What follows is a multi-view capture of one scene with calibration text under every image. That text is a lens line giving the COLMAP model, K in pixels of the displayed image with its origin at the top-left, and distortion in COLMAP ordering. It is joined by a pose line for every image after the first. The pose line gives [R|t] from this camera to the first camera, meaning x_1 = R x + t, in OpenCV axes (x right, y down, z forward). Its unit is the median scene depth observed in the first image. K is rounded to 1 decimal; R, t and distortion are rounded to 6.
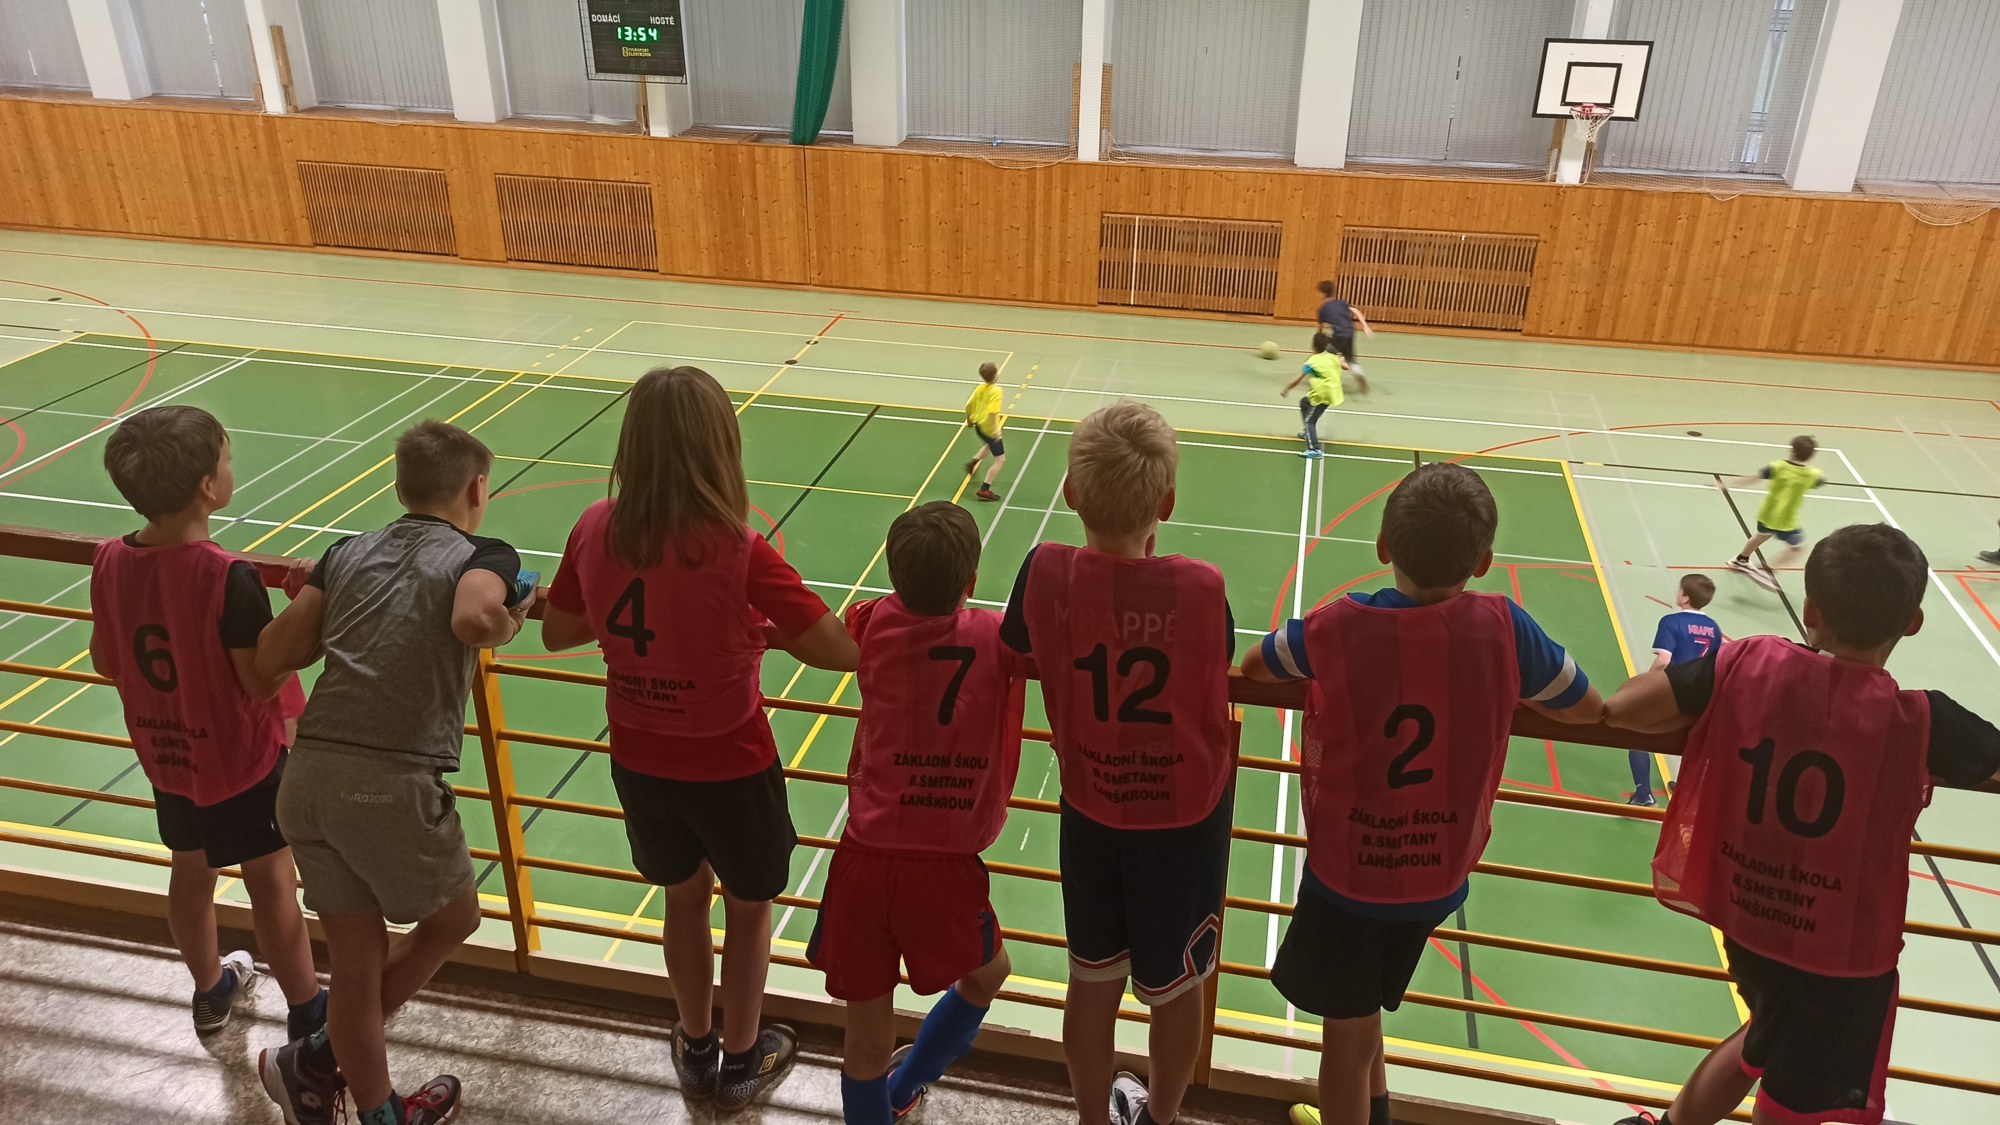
lens RADIAL K [[1421.5, 0, 1001.7], [0, 1421.5, 512.8], [0, 0, 1]] dist [0.073028, -0.000677]
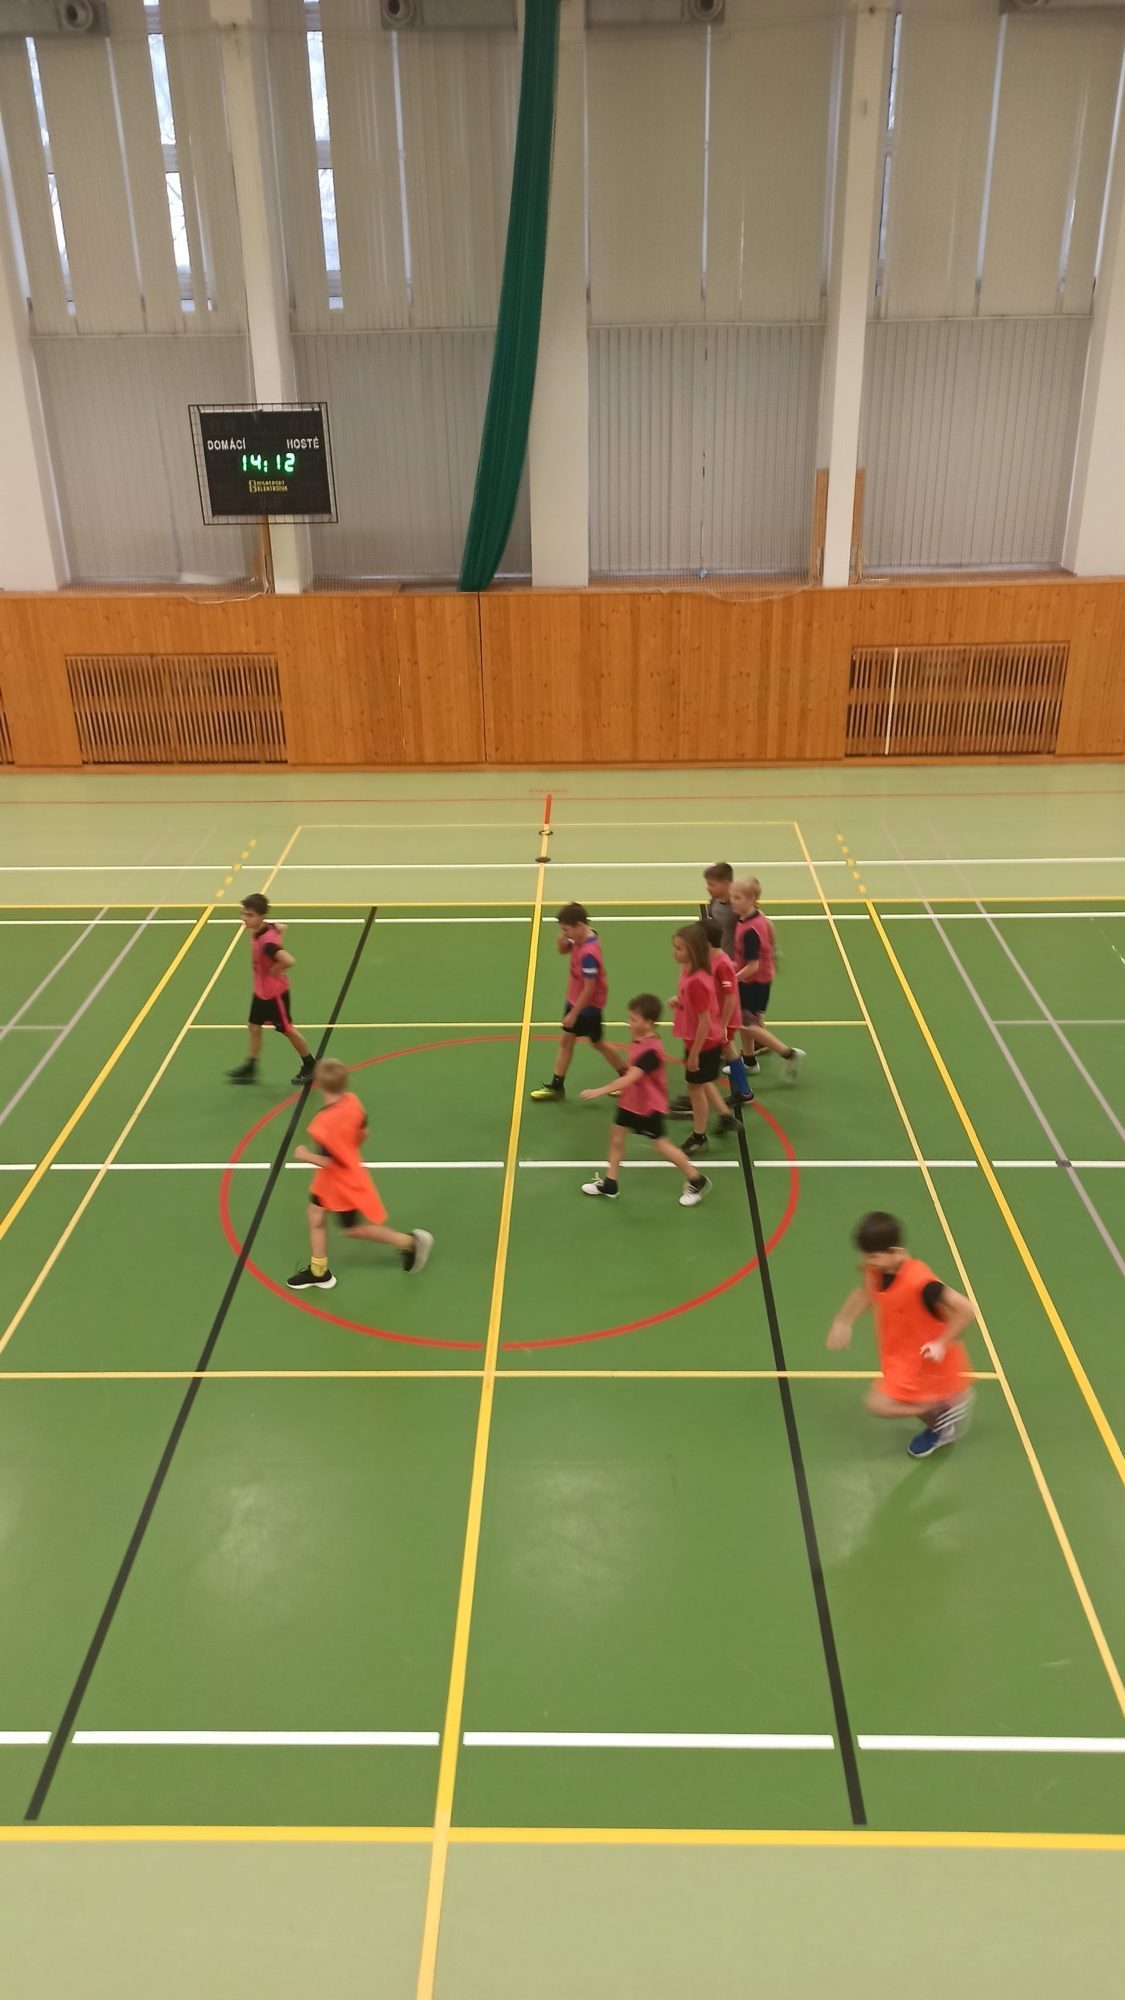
lens RADIAL K [[1421.5, 0, 562.5], [0, 1421.5, 1000.0], [0, 0, 1]] dist [0.073028, -0.000677]
pose [[0.979963, -0.109489, 0.166387, -0.252012], [0.105932, 0.993917, 0.030127, -0.045716], [-0.168673, -0.011898, 0.985600, 0.187233]]
